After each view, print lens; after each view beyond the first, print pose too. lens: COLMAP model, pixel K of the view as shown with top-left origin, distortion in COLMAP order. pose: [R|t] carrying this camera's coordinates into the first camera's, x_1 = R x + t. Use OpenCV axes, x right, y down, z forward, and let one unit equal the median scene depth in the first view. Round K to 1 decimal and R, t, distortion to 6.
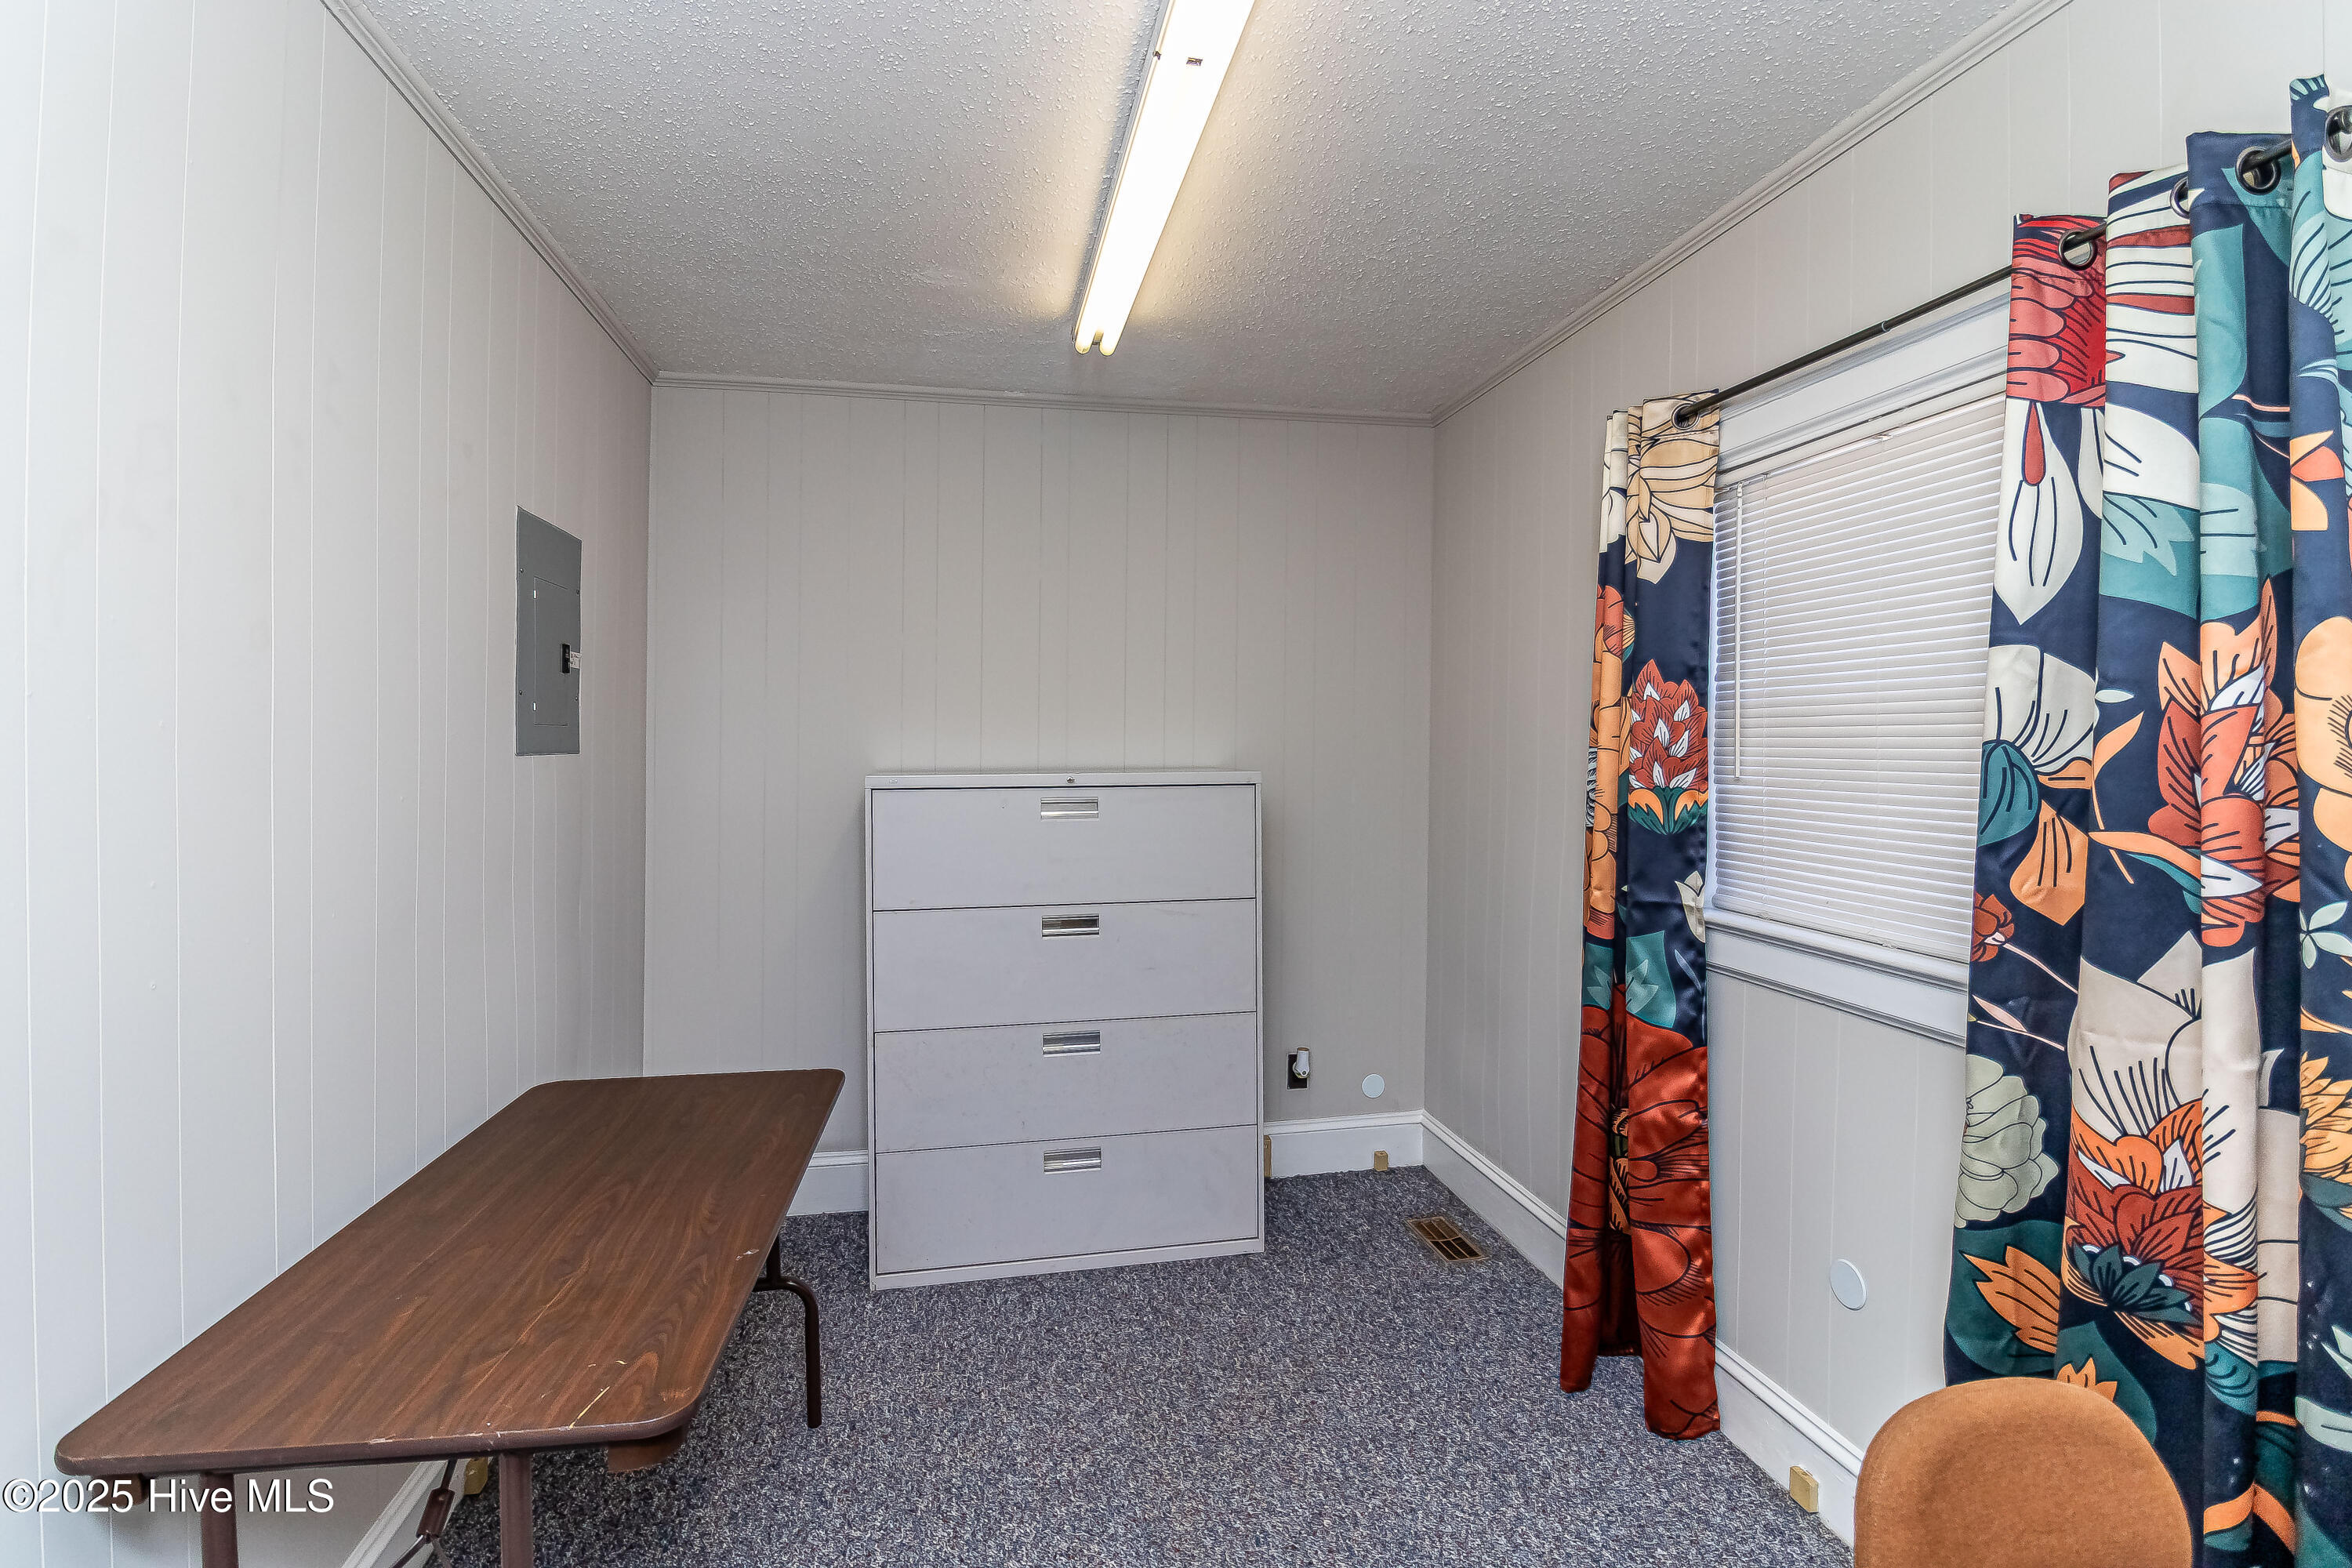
lens RADIAL K [[1121.1, 0, 1177.6], [0, 1121.1, 752.8], [0, 0, 1]] dist [0.001193, -0.015588]
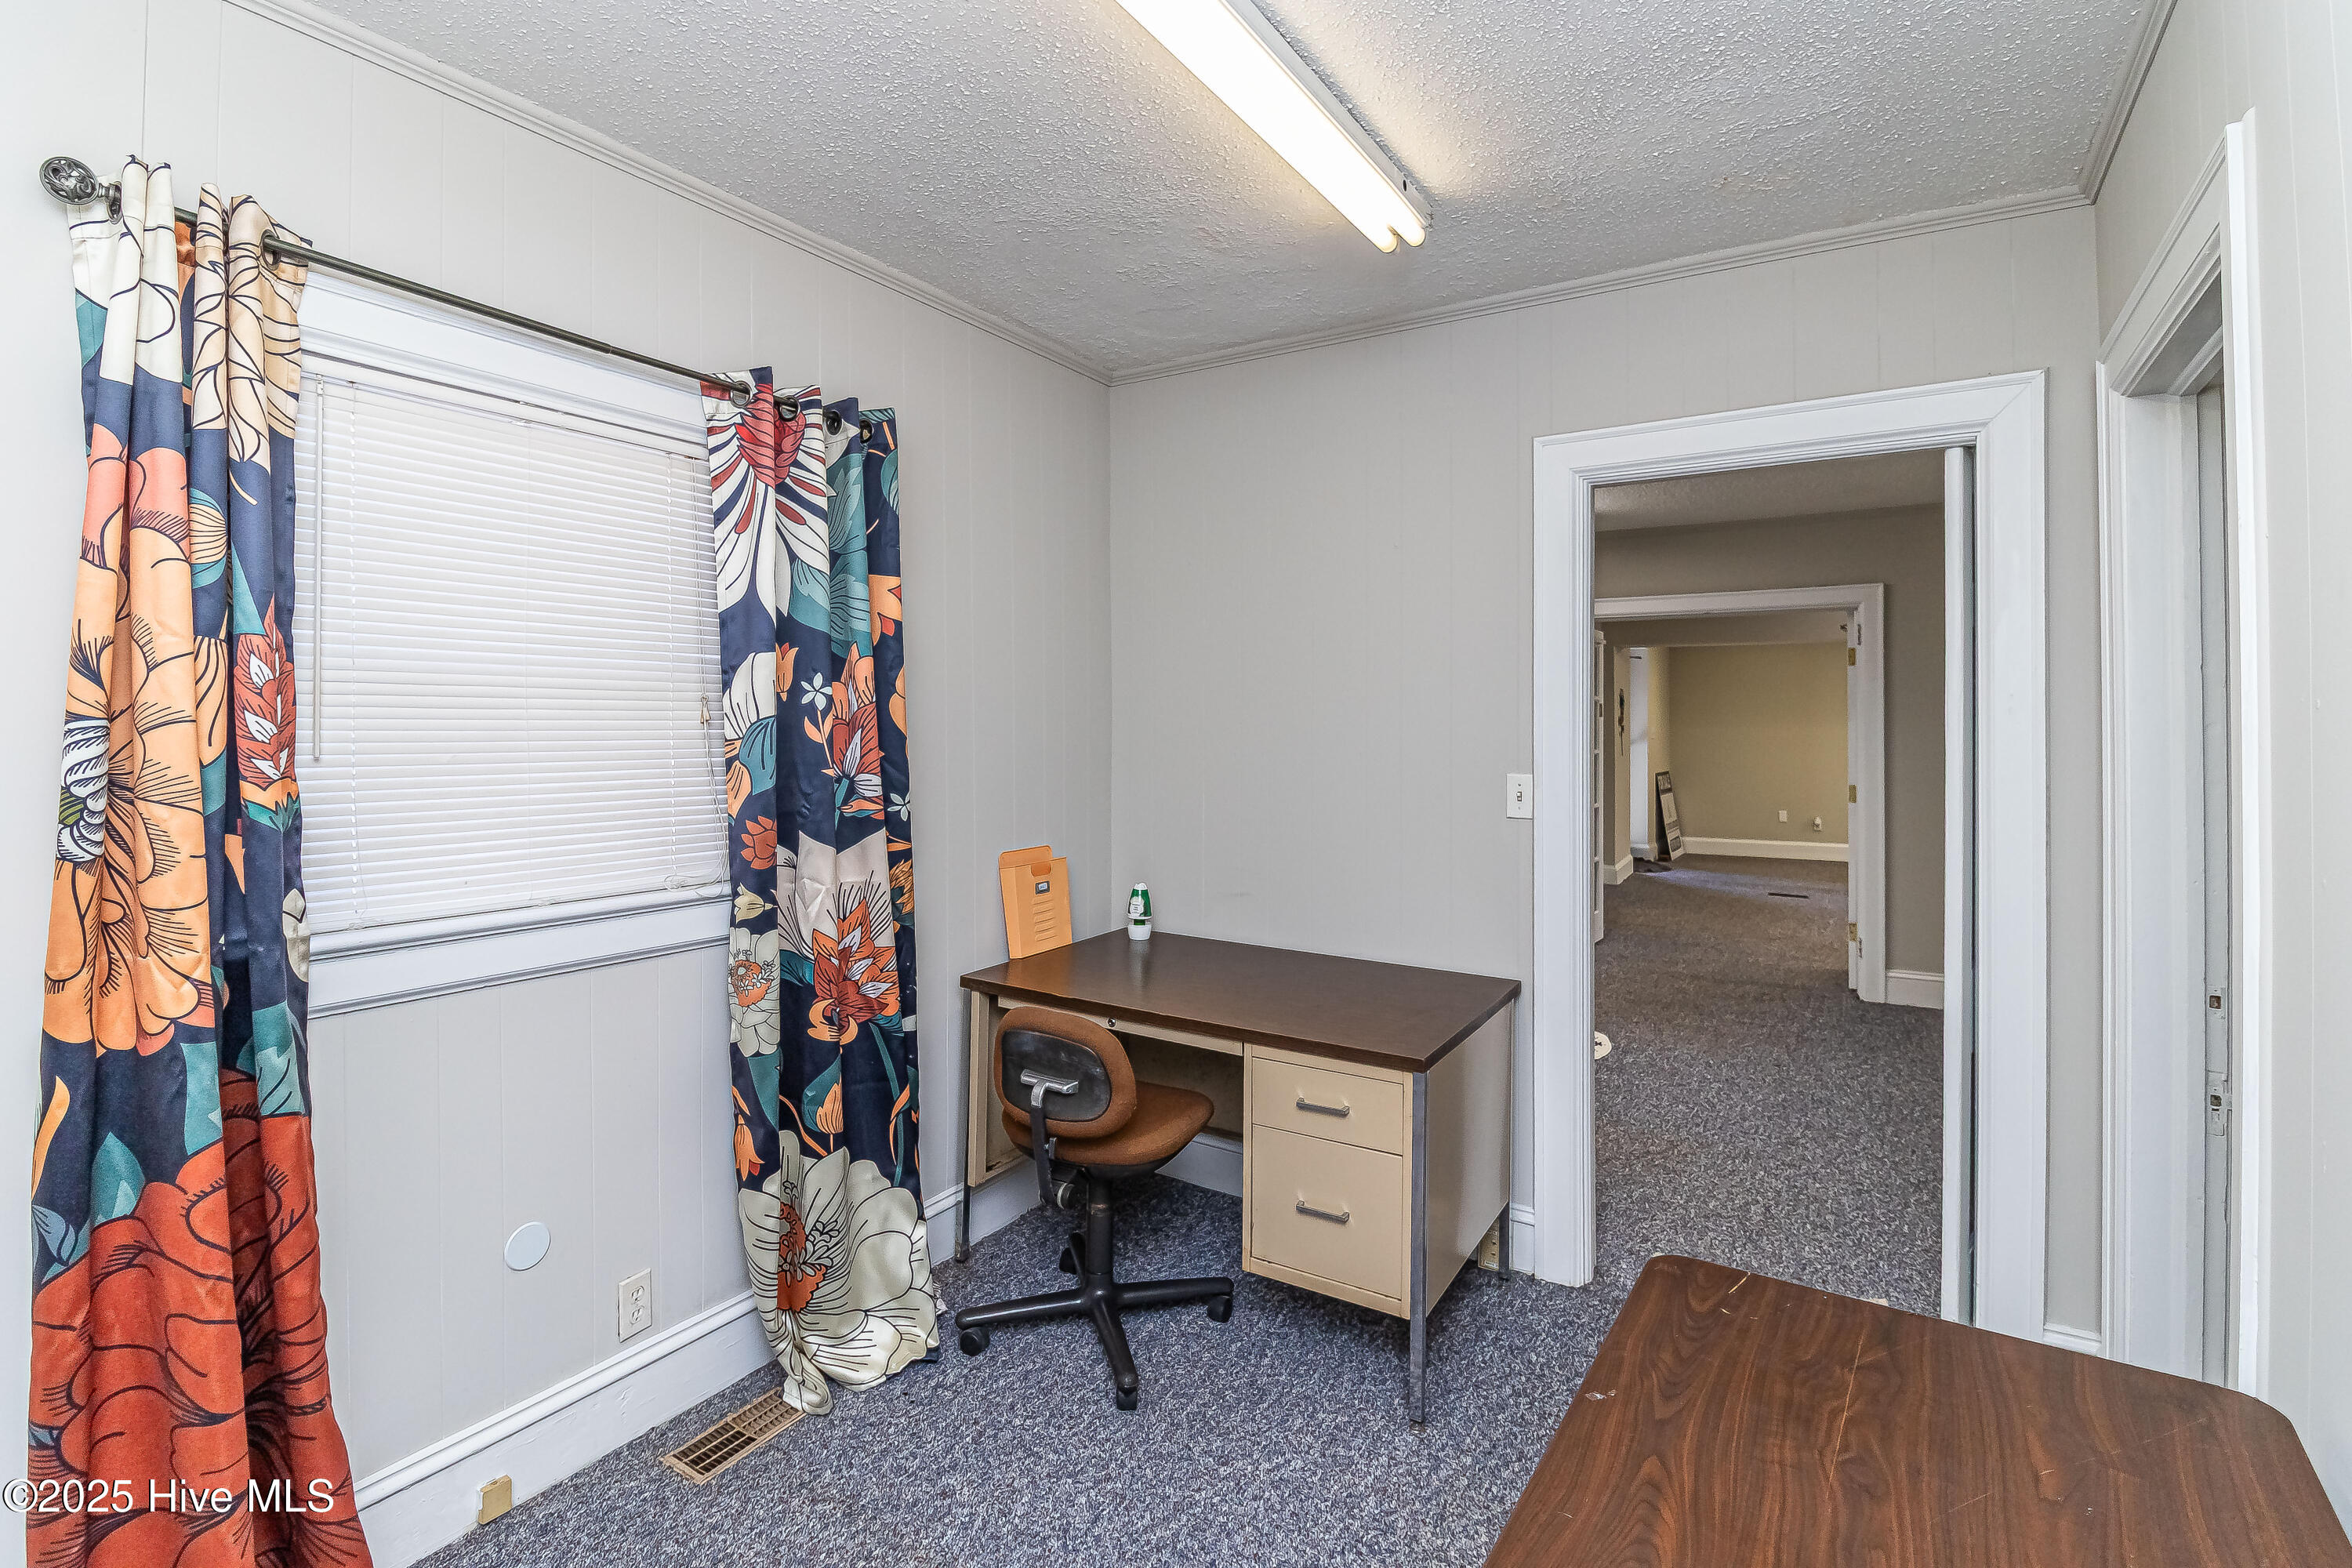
lens RADIAL K [[1121.1, 0, 1177.6], [0, 1121.1, 752.8], [0, 0, 1]] dist [0.001193, -0.015588]
pose [[-0.731354, -0.020451, 0.681691, -0.449715], [-0.003590, 0.999652, 0.026139, -0.003434], [-0.681988, 0.016669, -0.731173, 1.147932]]
